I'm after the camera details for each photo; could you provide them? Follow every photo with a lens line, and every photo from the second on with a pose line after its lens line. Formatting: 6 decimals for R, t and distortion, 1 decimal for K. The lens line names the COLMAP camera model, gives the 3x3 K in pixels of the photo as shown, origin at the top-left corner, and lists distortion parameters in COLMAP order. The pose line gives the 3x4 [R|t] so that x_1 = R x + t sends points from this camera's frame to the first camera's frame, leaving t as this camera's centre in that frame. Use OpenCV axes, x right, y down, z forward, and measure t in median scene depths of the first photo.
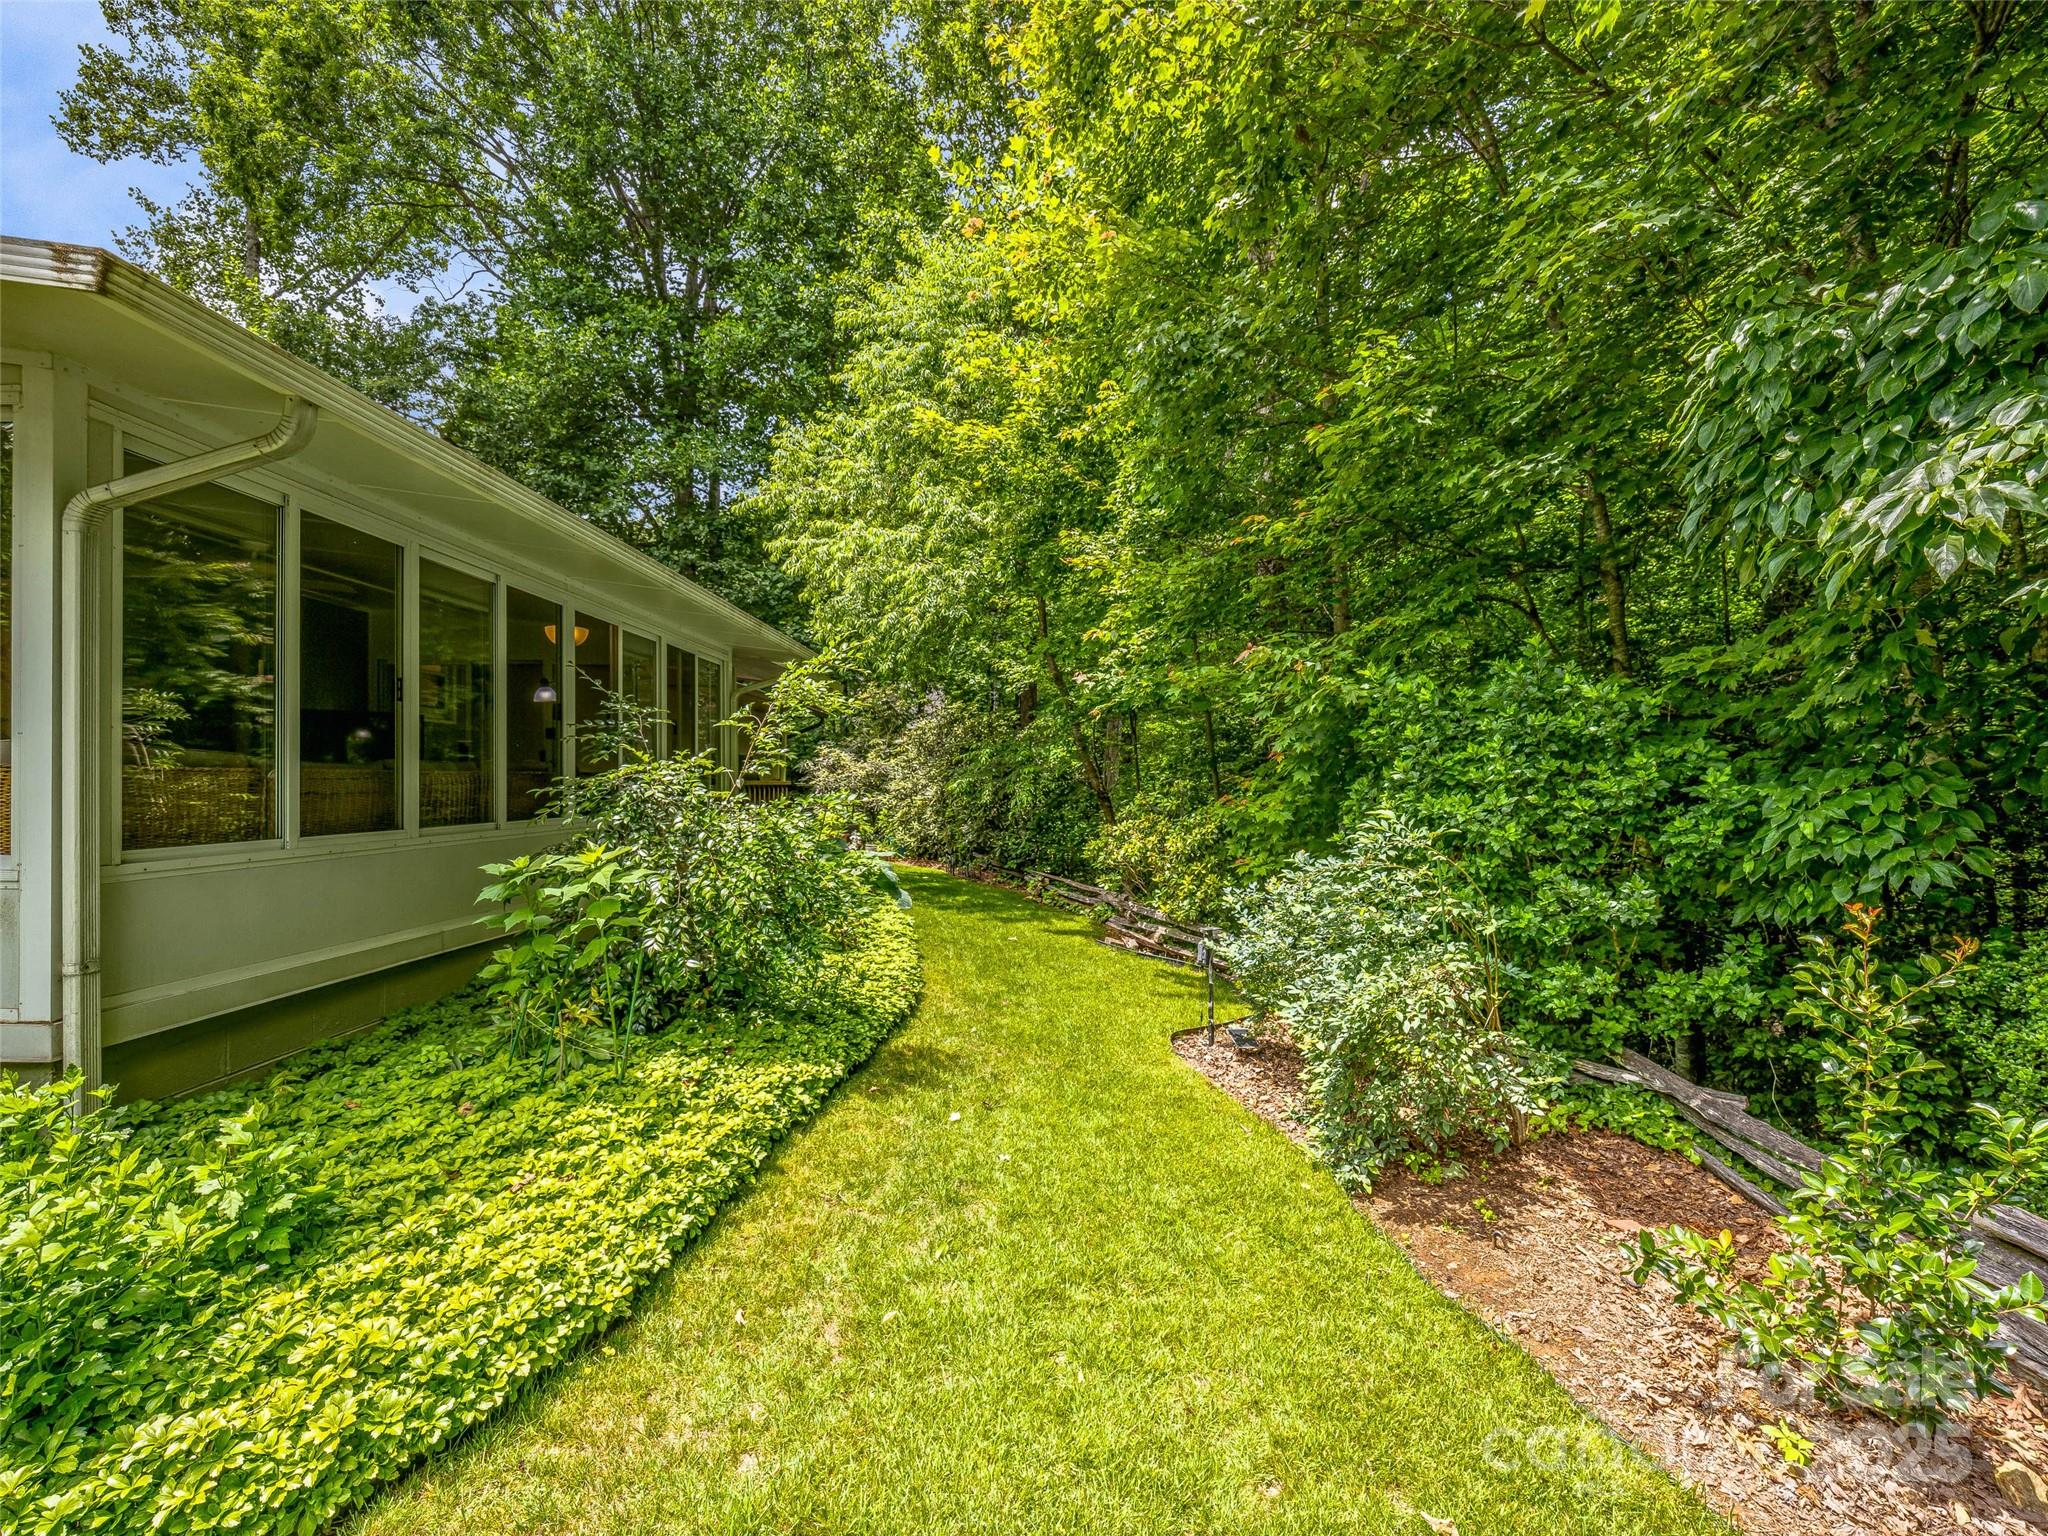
lens RADIAL K [[907.1, 0, 1024.0], [0, 907.1, 768.0], [0, 0, 1]] dist [0.000670, -0.000209]
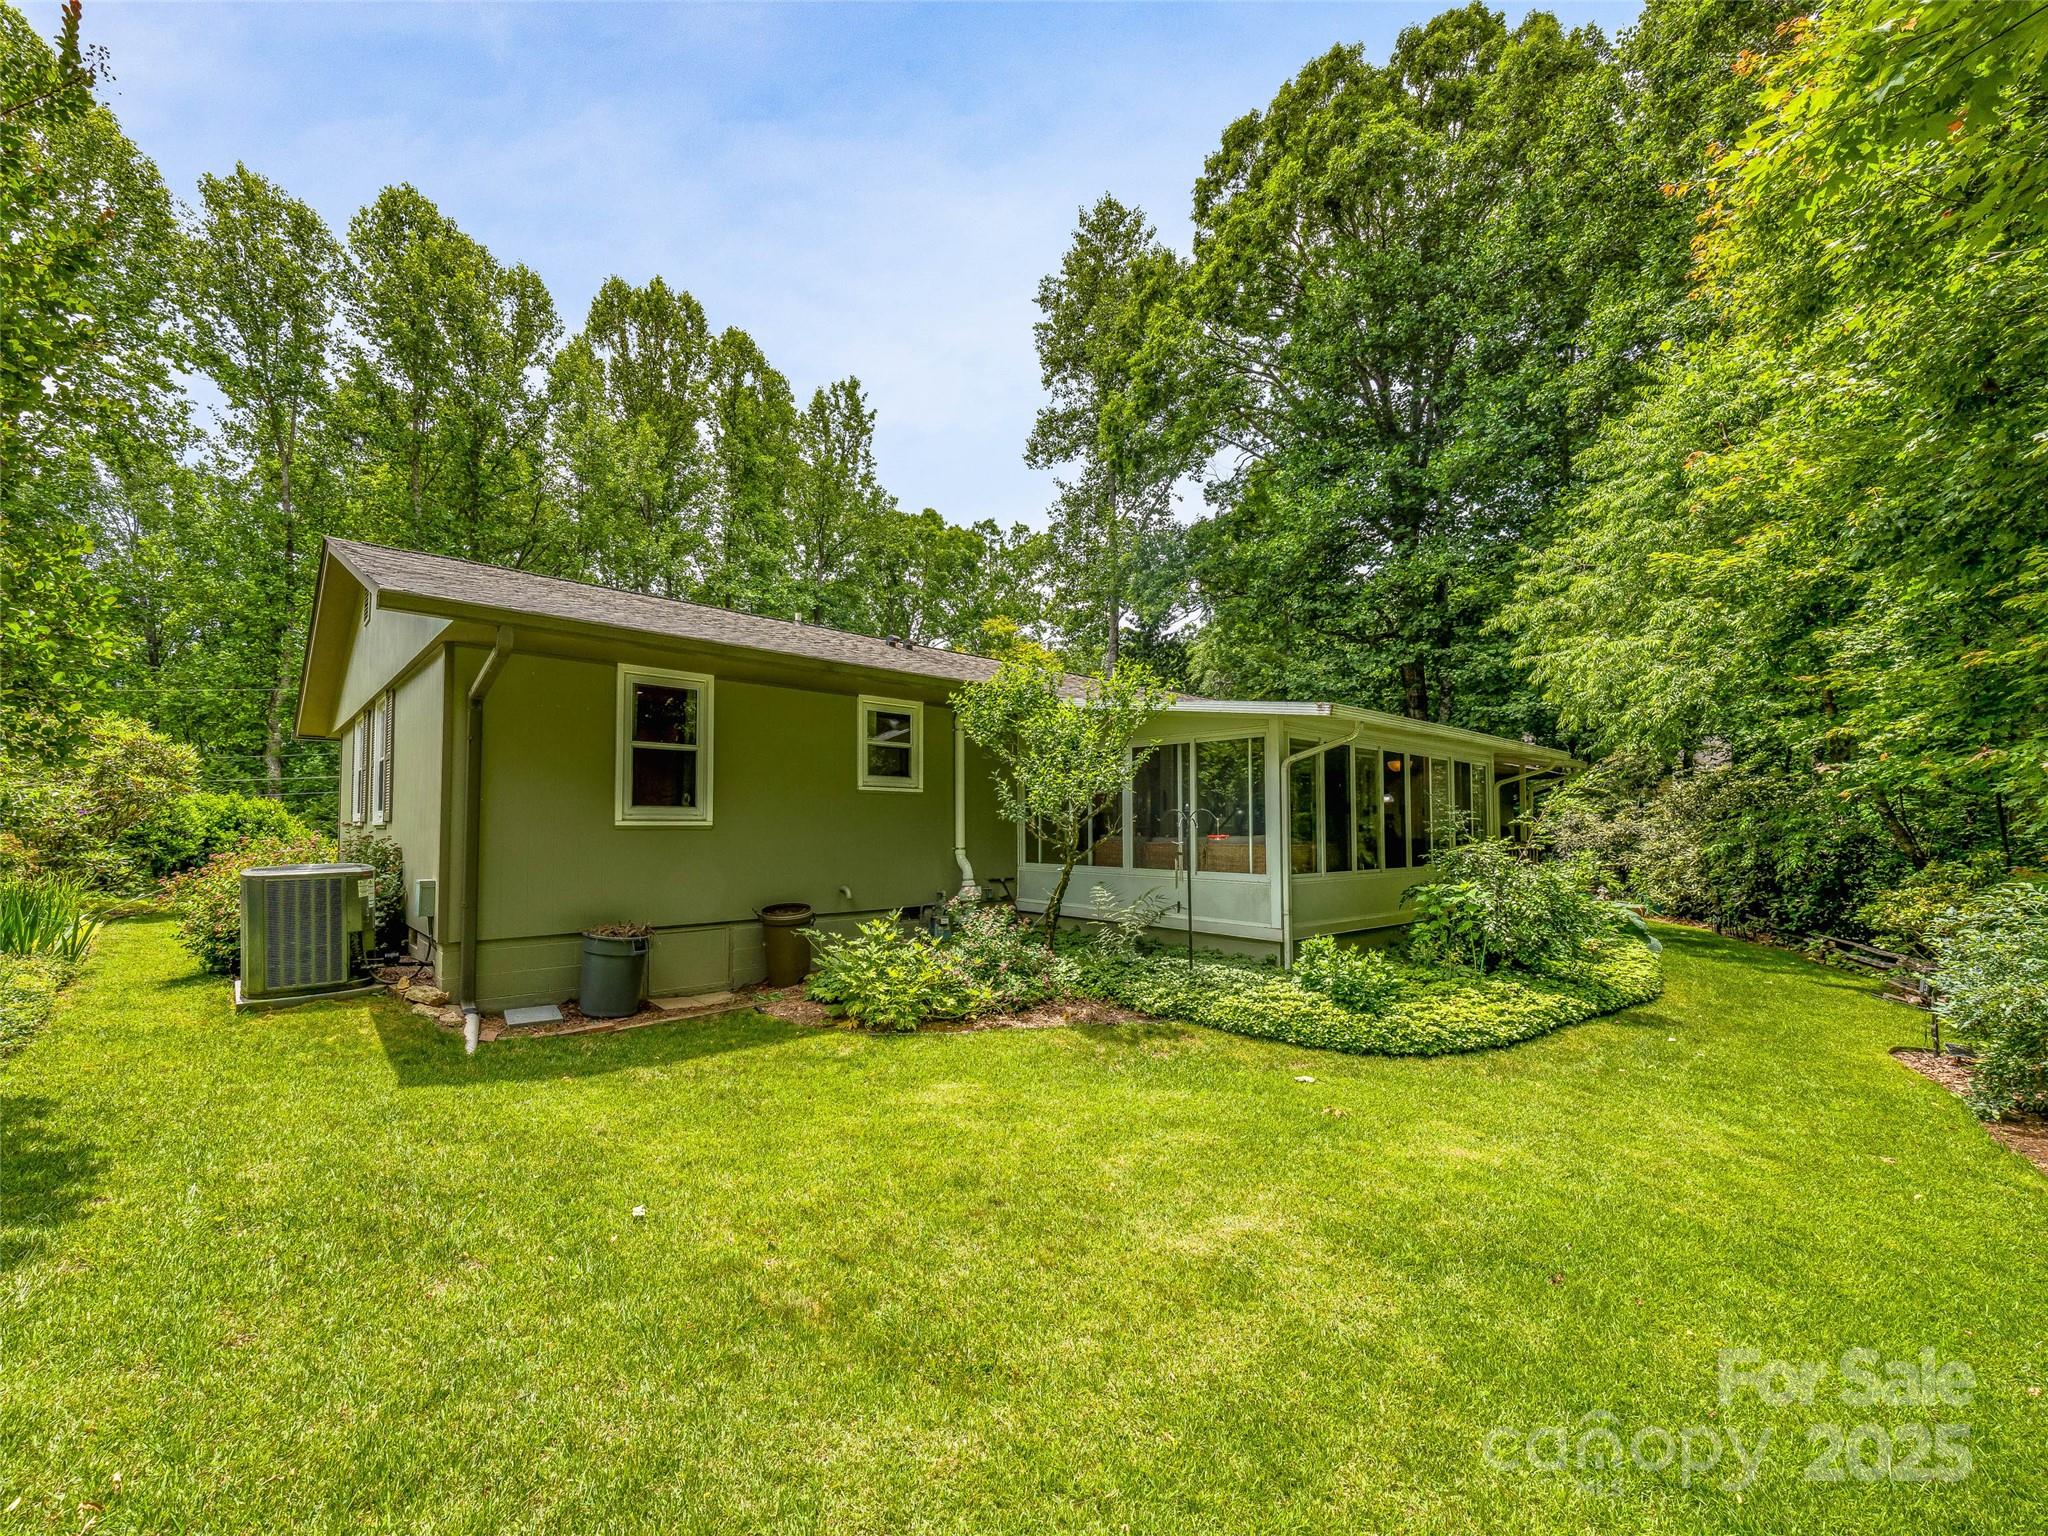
lens RADIAL K [[768.4, 0, 1023.0], [0, 768.4, 807.4], [0, 0, 1]] dist [-0.002688, -0.000274]
pose [[0.674819, -0.023409, -0.737612, 0.068911], [0.006369, 0.999644, -0.025898, -0.018781], [0.737956, 0.012779, 0.674728, -0.365193]]
